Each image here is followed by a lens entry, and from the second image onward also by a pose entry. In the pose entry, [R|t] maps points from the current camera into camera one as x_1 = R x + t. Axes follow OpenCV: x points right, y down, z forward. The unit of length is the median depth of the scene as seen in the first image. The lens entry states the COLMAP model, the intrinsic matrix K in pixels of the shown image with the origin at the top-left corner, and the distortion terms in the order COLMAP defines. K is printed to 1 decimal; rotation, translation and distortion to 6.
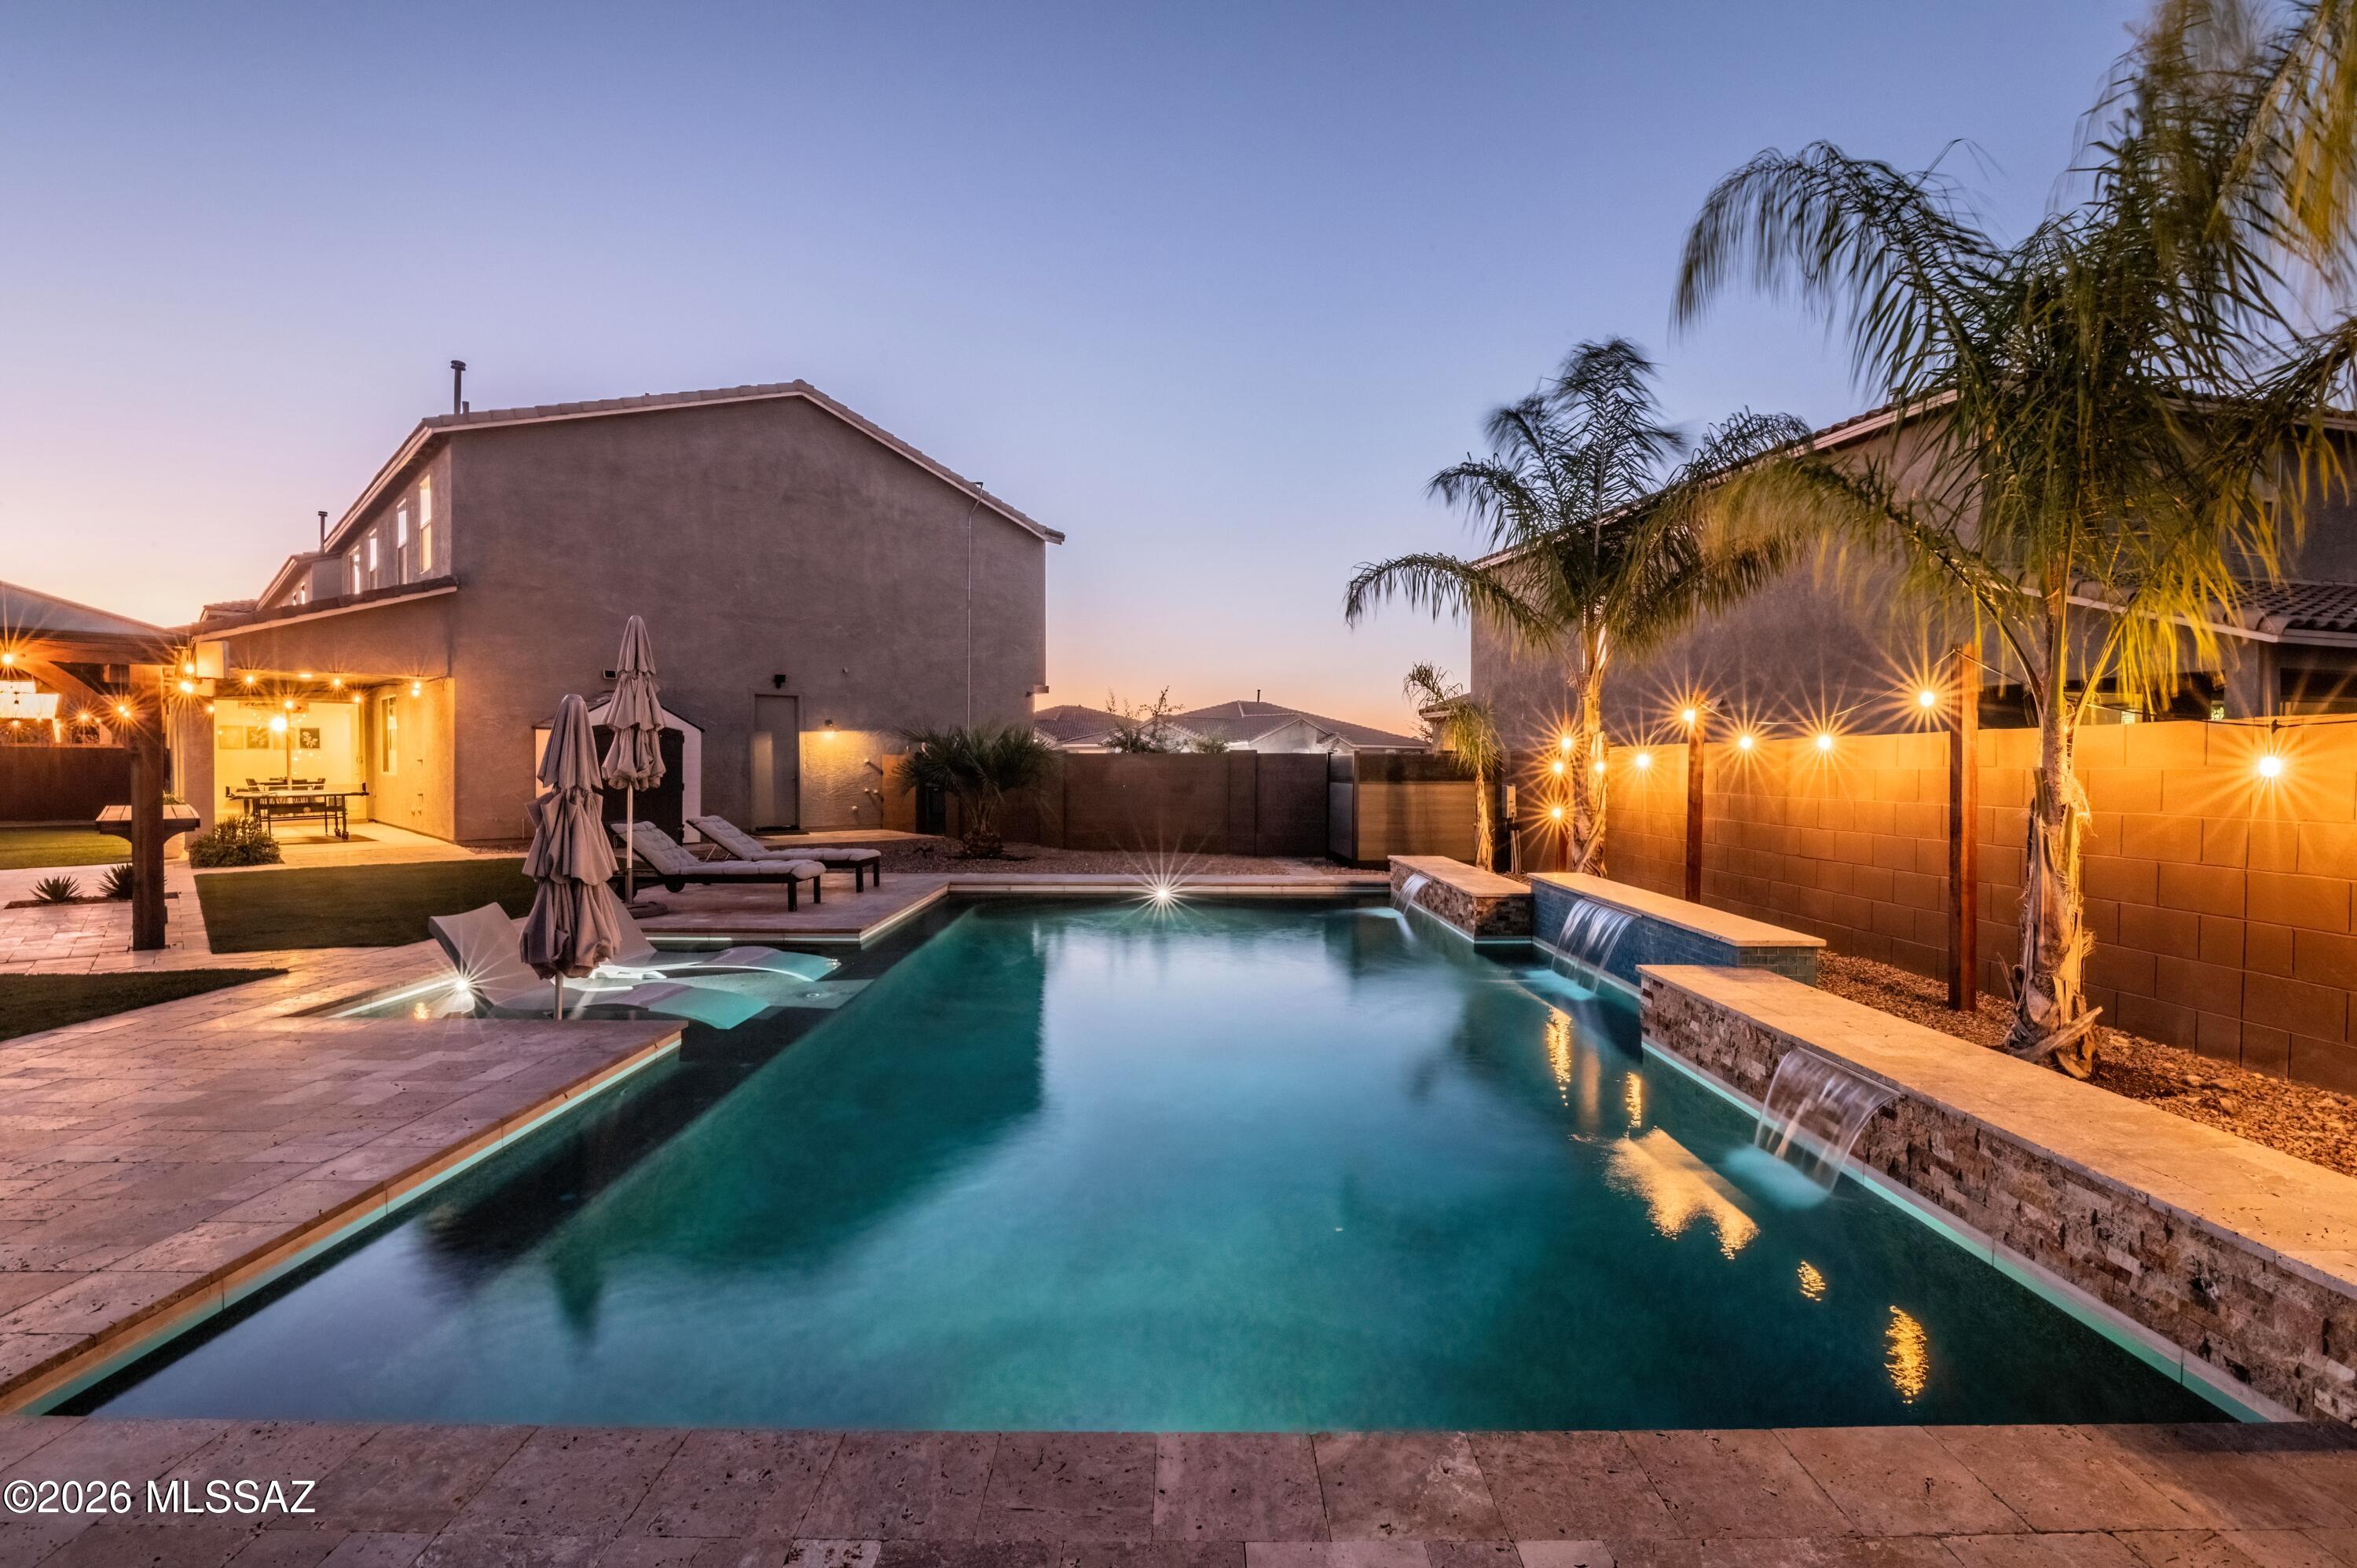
lens RADIAL K [[1105.8, 0, 1178.3], [0, 1105.8, 802.0], [0, 0, 1]] dist [-0.015062, -0.000255]
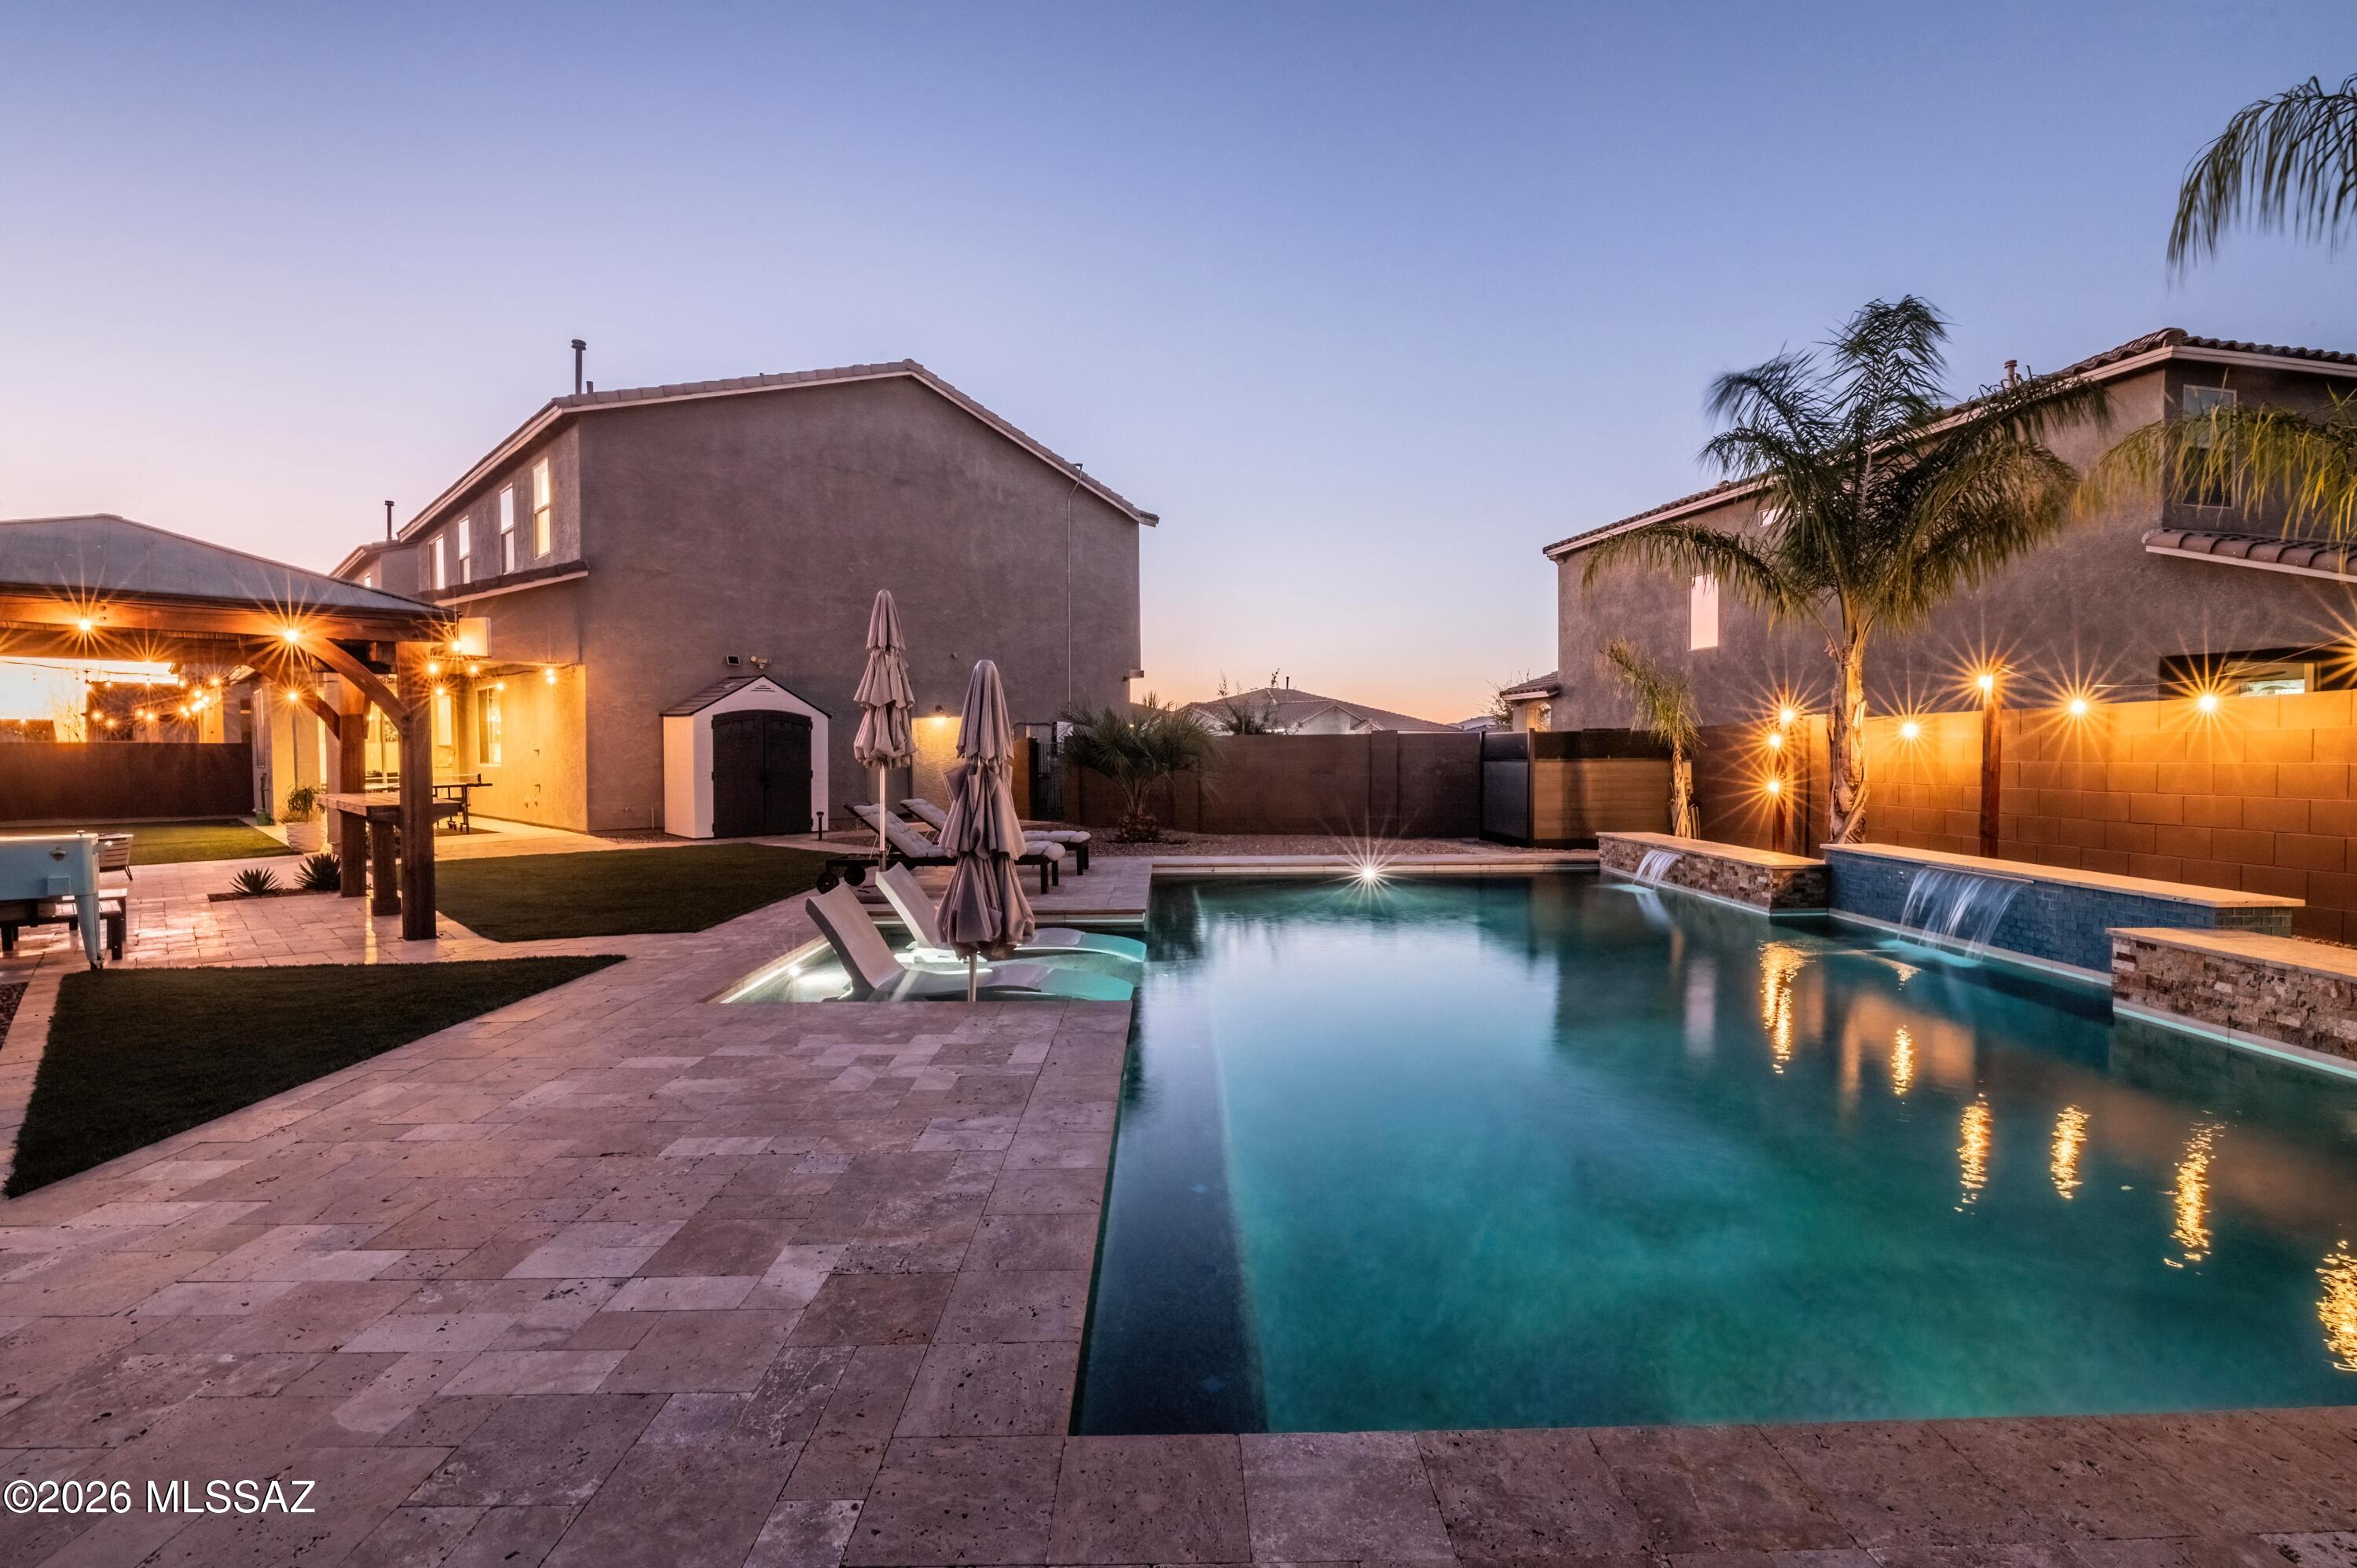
lens RADIAL K [[1104.5, 0, 1180.4], [0, 1104.5, 803.5], [0, 0, 1]] dist [-0.018600, 0.000171]
pose [[0.999887, -0.010880, 0.010420, -0.139181], [0.010774, 0.999890, 0.010187, 0.006338], [-0.010530, -0.010074, 0.999894, 0.015418]]
